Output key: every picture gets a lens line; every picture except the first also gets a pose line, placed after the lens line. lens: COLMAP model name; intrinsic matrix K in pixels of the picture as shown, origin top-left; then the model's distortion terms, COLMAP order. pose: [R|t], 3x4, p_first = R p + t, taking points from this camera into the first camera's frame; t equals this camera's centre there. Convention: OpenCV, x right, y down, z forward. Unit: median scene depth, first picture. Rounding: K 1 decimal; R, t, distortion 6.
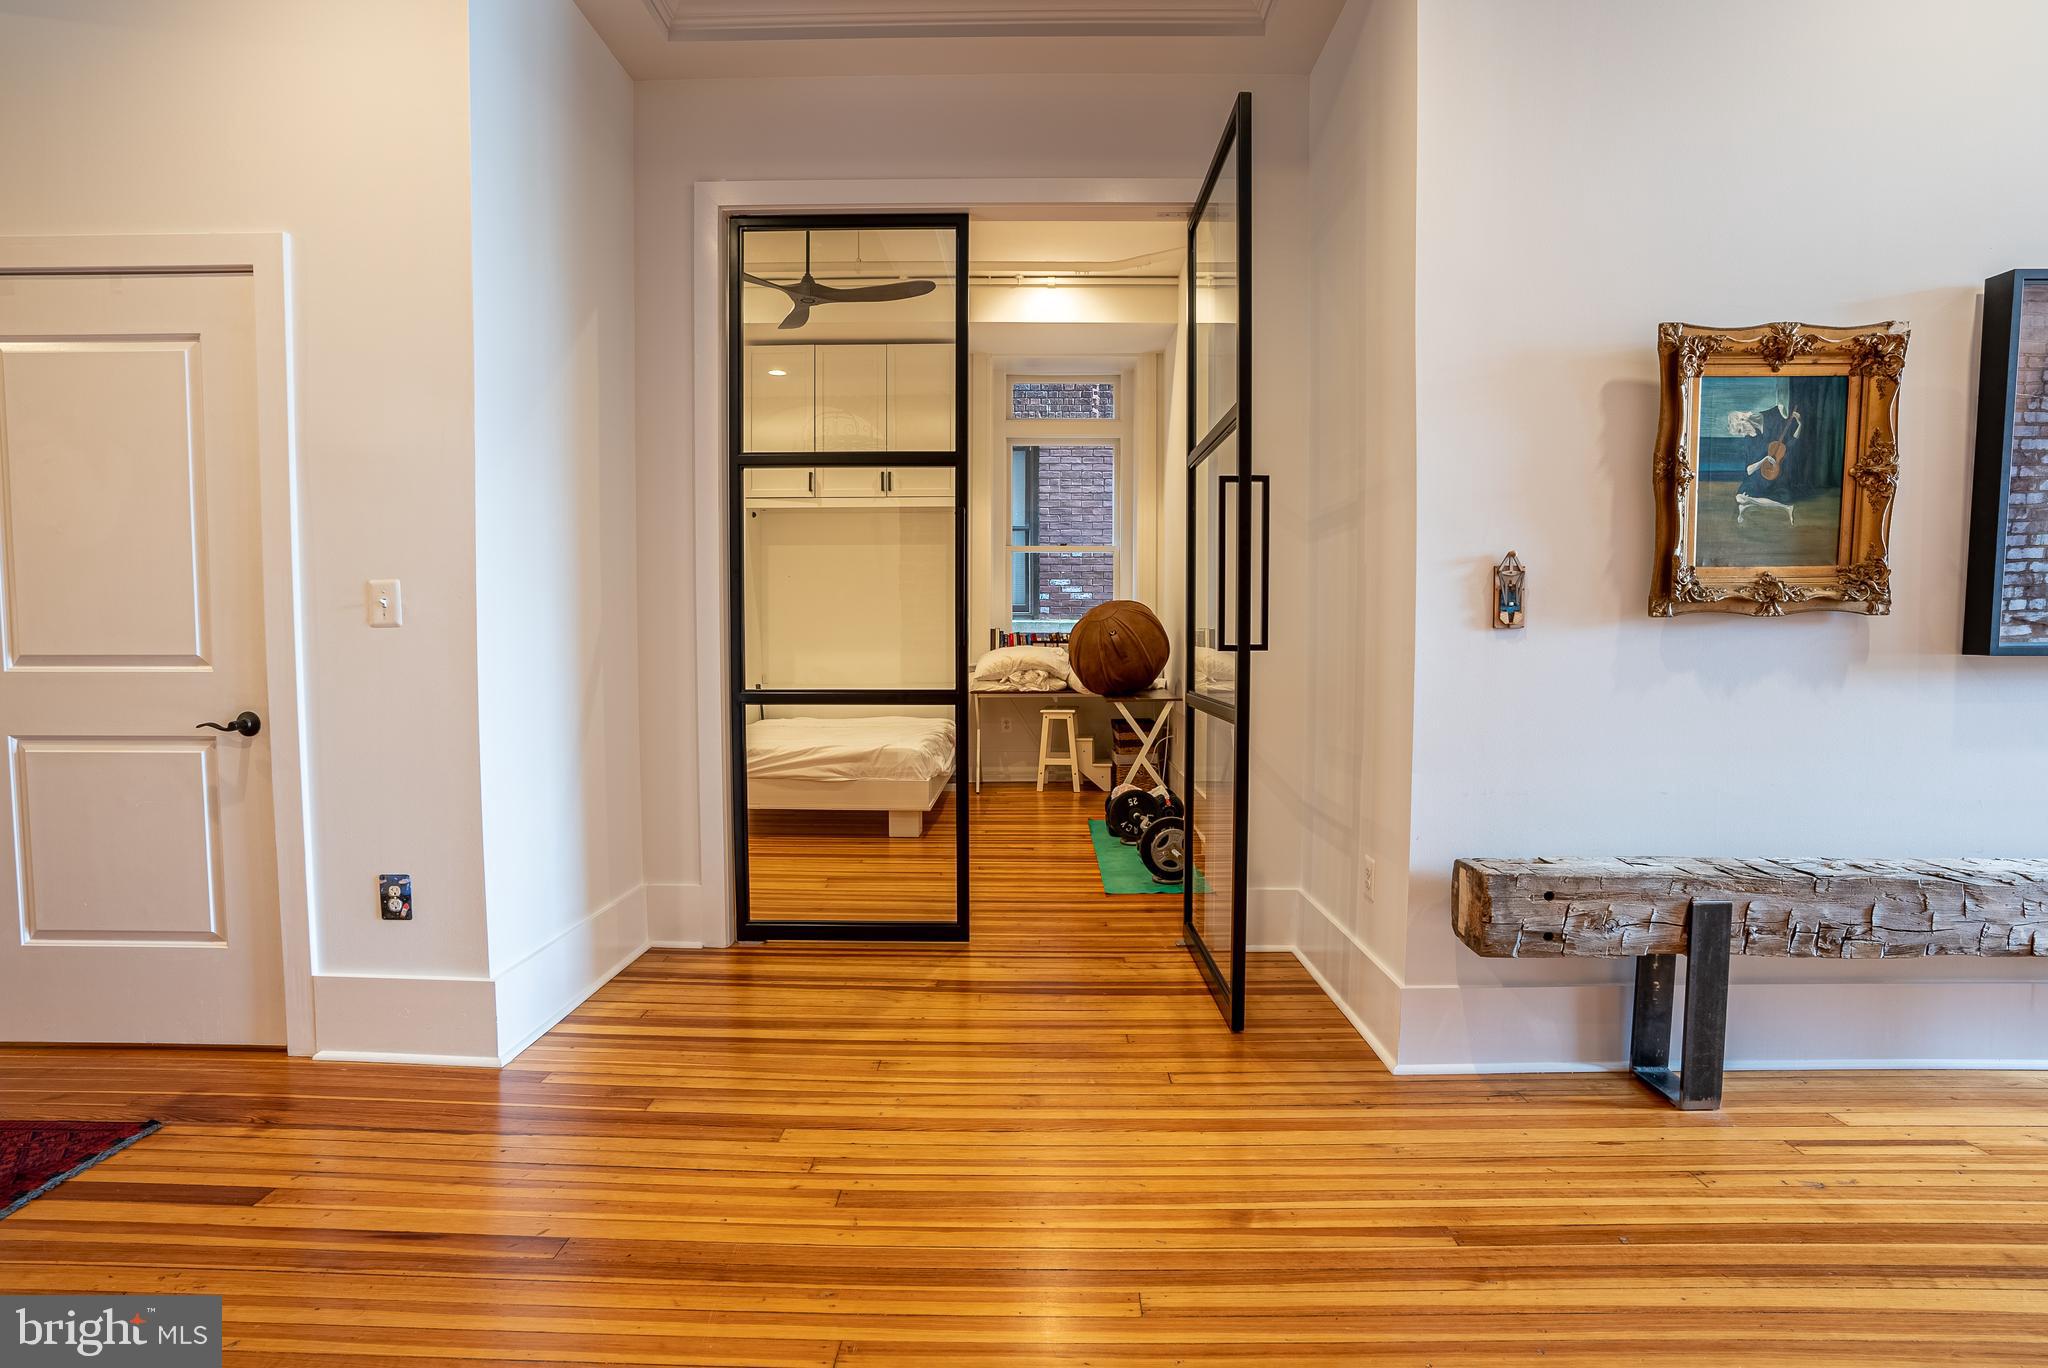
lens RADIAL K [[986.7, 0, 1020.3], [0, 986.7, 690.0], [0, 0, 1]] dist [-0.044358, 0.015924]
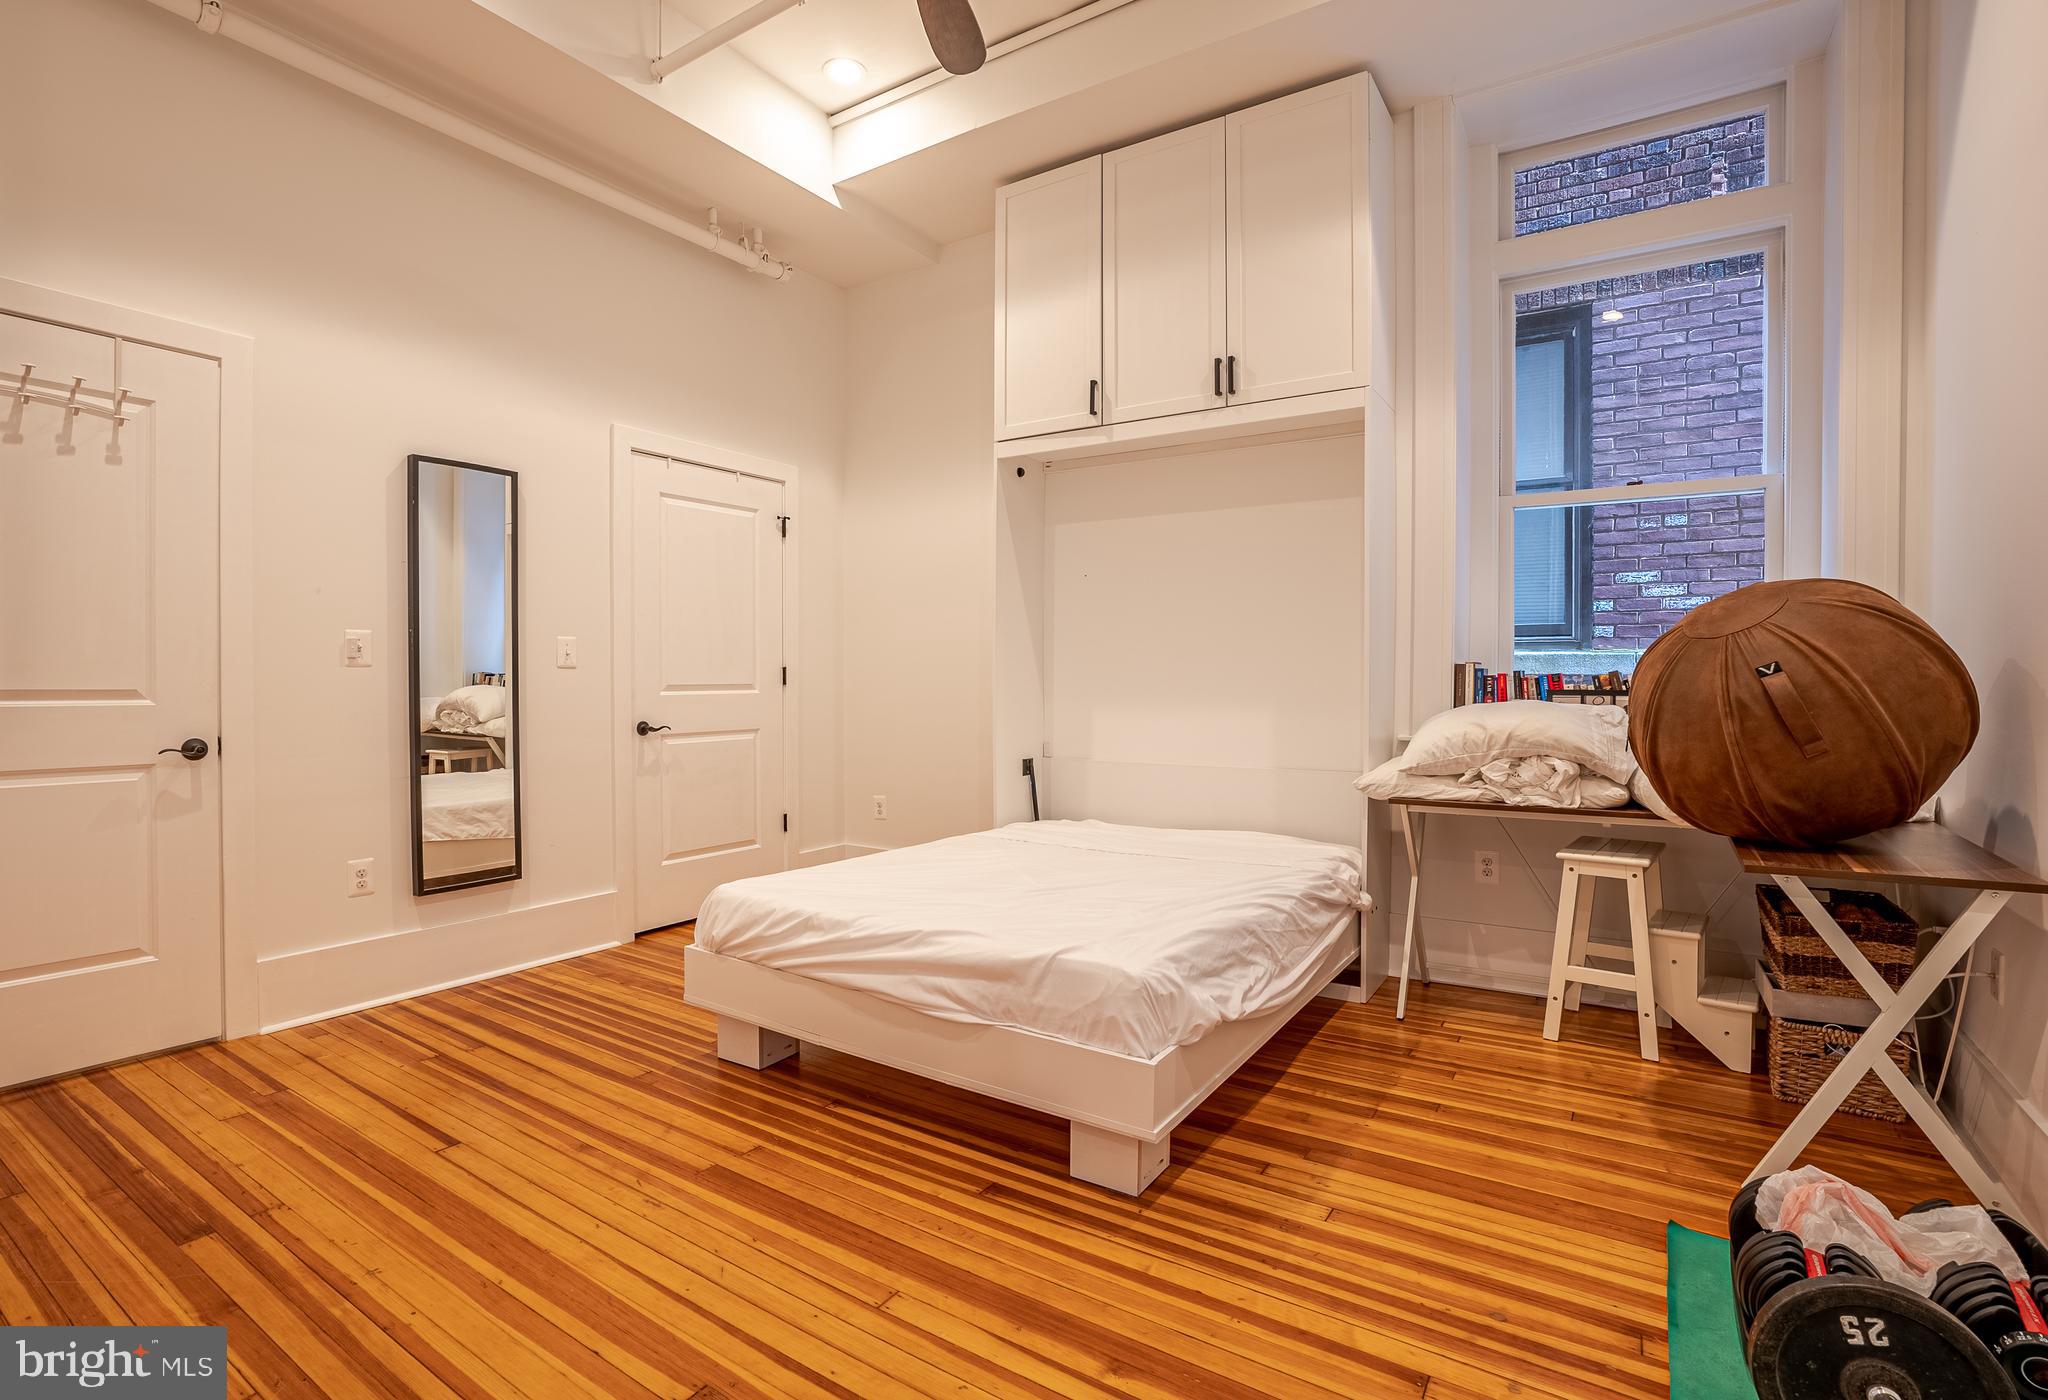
lens RADIAL K [[997.9, 0, 1004.8], [0, 997.9, 701.1], [0, 0, 1]] dist [-0.049797, 0.016555]
pose [[0.846830, 0.014422, -0.531668, 0.043154], [-0.033517, 0.999092, -0.026284, -0.025610], [0.530806, 0.040078, 0.846545, 0.504678]]
